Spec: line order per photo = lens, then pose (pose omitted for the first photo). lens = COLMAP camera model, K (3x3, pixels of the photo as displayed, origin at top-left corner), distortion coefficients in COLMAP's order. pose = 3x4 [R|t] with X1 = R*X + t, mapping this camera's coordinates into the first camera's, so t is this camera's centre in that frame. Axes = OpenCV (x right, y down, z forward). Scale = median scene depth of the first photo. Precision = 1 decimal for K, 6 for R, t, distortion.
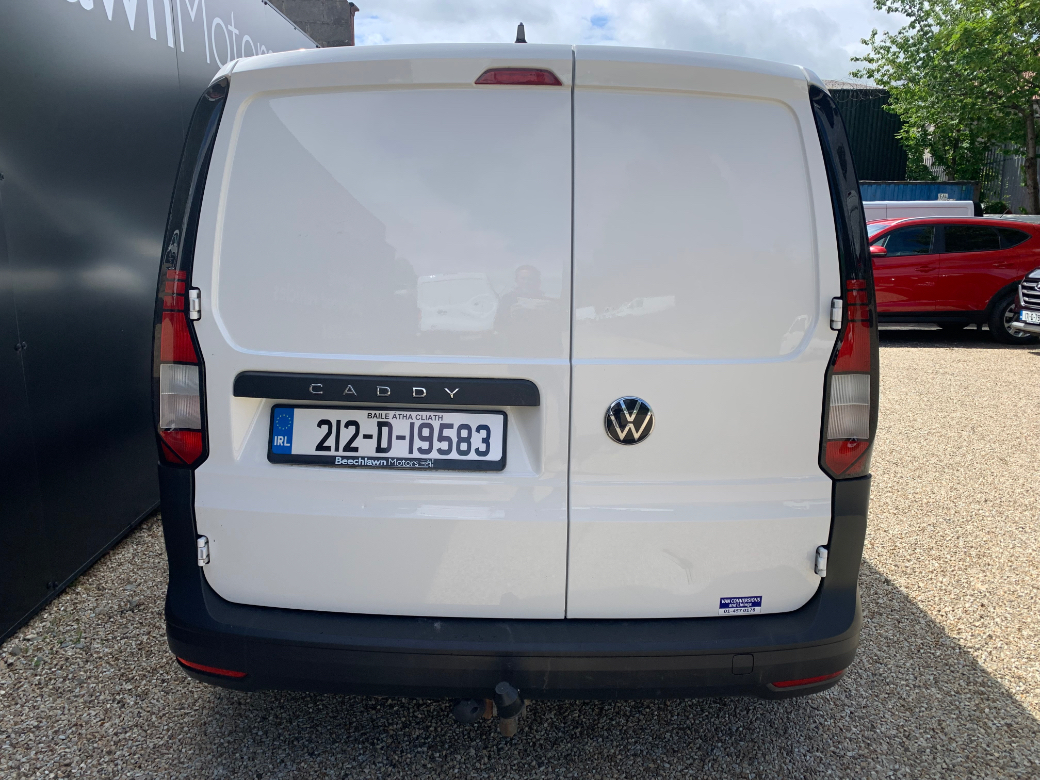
lens RADIAL K [[799.7, 0, 514.0], [0, 799.7, 392.9], [0, 0, 1]] dist [-0.004254, 0.008230]
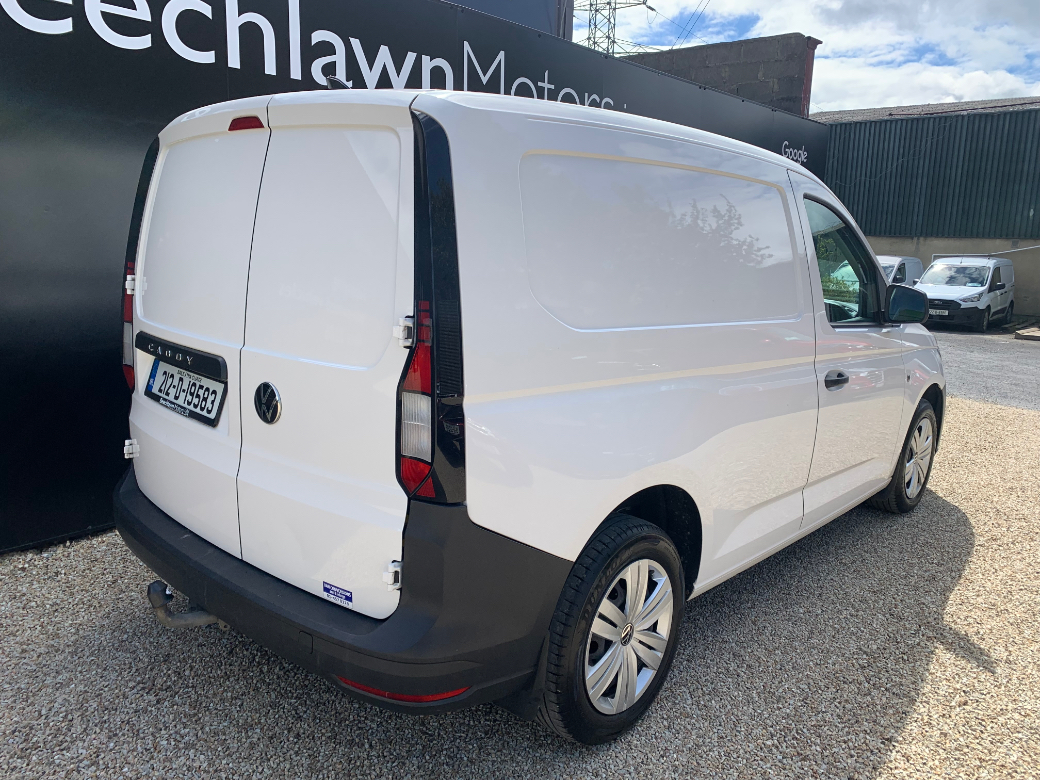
lens RADIAL K [[801.8, 0, 514.9], [0, 801.8, 390.4], [0, 0, 1]] dist [0.007172, -0.007070]
pose [[0.750960, 0.142575, -0.644773, 0.824904], [-0.174058, 0.984621, 0.015000, -0.045143], [0.636996, 0.100964, 0.764227, 0.223856]]
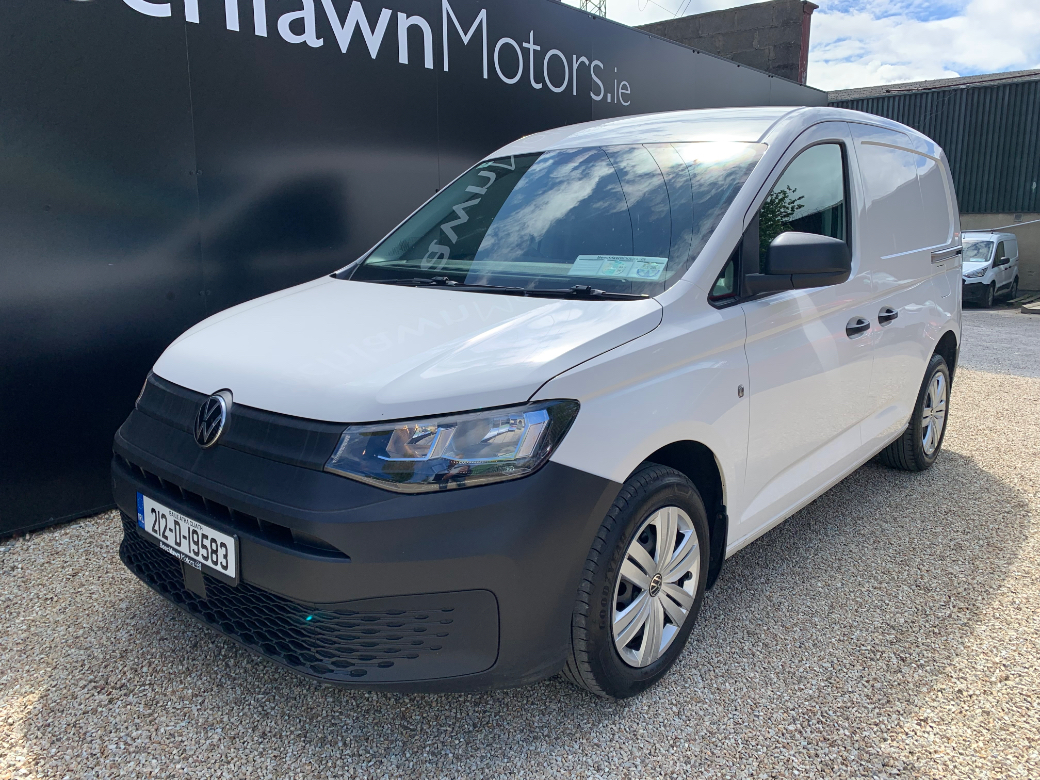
lens RADIAL K [[801.8, 0, 514.8], [0, 801.8, 391.5], [0, 0, 1]] dist [0.007172, -0.007070]
pose [[0.753154, 0.124430, -0.645969, 0.781600], [-0.144950, 0.989204, 0.021545, -0.000267], [0.641677, 0.077406, 0.763059, 0.320397]]
